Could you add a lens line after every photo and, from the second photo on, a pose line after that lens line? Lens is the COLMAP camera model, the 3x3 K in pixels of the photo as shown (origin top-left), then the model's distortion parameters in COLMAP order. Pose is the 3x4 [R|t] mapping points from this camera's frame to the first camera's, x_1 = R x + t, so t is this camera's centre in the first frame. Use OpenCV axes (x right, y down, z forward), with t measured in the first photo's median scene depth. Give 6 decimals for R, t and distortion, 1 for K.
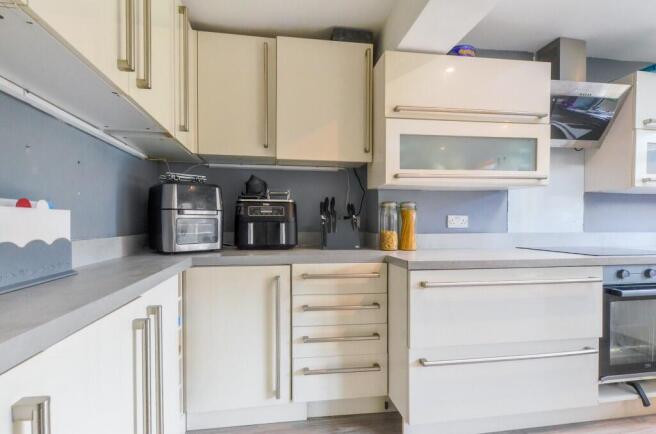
lens RADIAL K [[291.2, 0, 333.9], [0, 291.2, 221.7], [0, 0, 1]] dist [-0.021374, 0.003069]
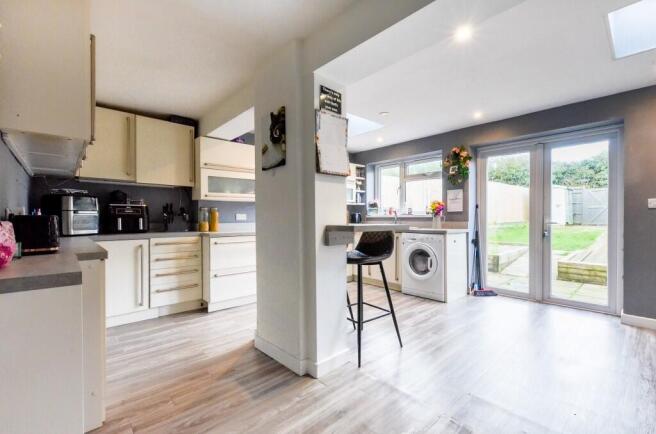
lens RADIAL K [[291.2, 0, 332.5], [0, 291.2, 216.6], [0, 0, 1]] dist [-0.021374, 0.003069]
pose [[0.859798, -0.003681, 0.510621, -0.070577], [0.004774, 0.999988, -0.000830, 0.003078], [-0.510612, 0.003151, 0.859805, -1.233765]]
